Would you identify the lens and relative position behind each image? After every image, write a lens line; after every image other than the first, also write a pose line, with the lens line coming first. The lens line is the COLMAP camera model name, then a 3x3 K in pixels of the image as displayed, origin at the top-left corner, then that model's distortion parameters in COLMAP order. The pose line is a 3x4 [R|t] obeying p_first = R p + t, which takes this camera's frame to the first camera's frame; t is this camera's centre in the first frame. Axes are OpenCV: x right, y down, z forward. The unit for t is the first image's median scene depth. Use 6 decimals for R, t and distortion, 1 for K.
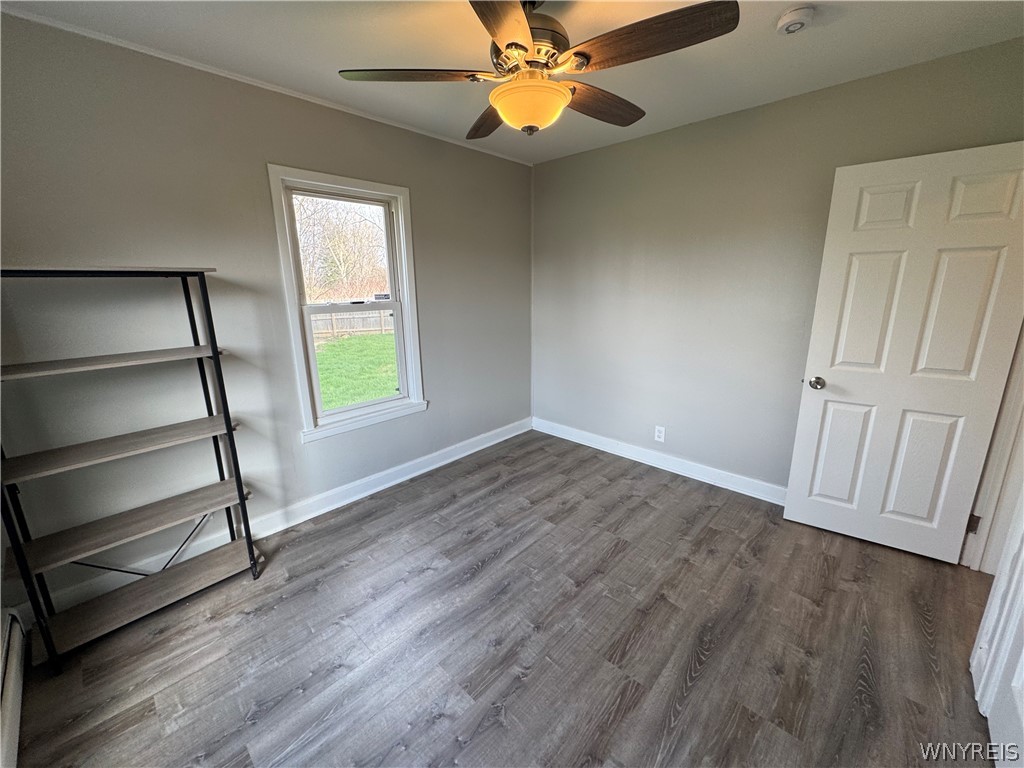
lens RADIAL K [[407.6, 0, 512.0], [0, 407.6, 384.0], [0, 0, 1]] dist [-0.002845, -0.000029]
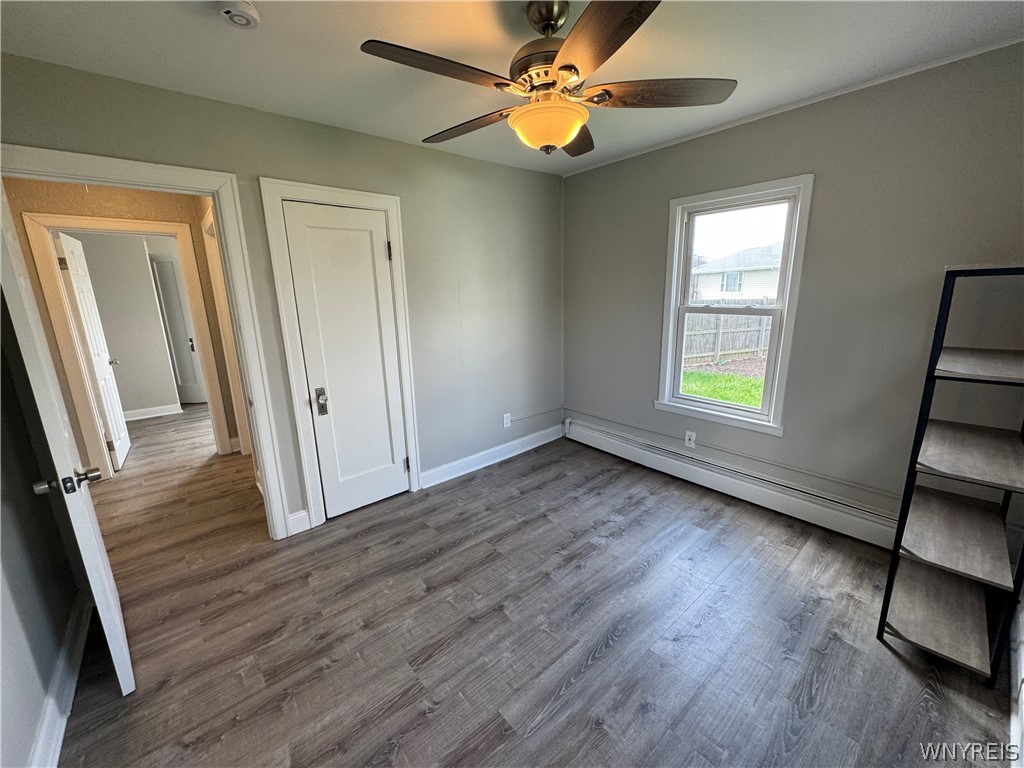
lens RADIAL K [[407.6, 0, 512.0], [0, 407.6, 384.0], [0, 0, 1]] dist [-0.002845, -0.000029]
pose [[-0.993818, 0.012623, 0.110298, 0.020868], [0.061303, 0.890710, 0.450420, -0.391236], [-0.092558, 0.454398, -0.885977, 1.508783]]
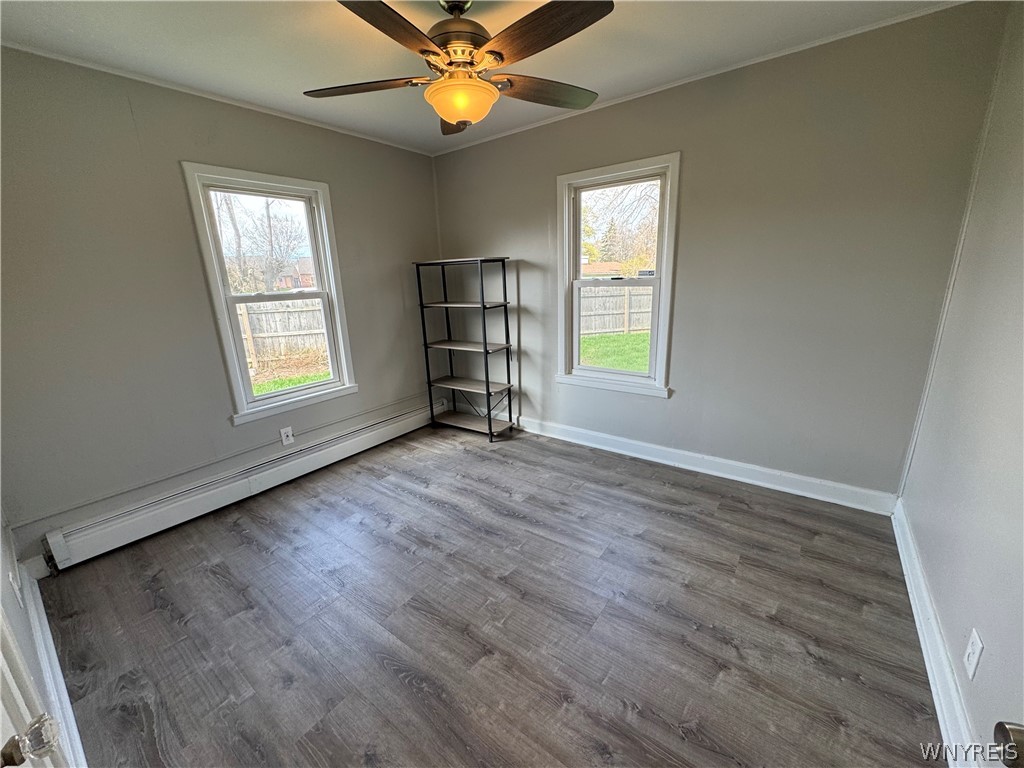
lens RADIAL K [[409.3, 0, 511.3], [0, 409.3, 382.4], [0, 0, 1]] dist [-0.003269, 0.000237]
pose [[0.115009, 0.264998, -0.957366, 0.906381], [-0.202102, 0.949846, 0.238637, -0.173611], [0.972588, 0.166040, 0.162797, 0.733703]]
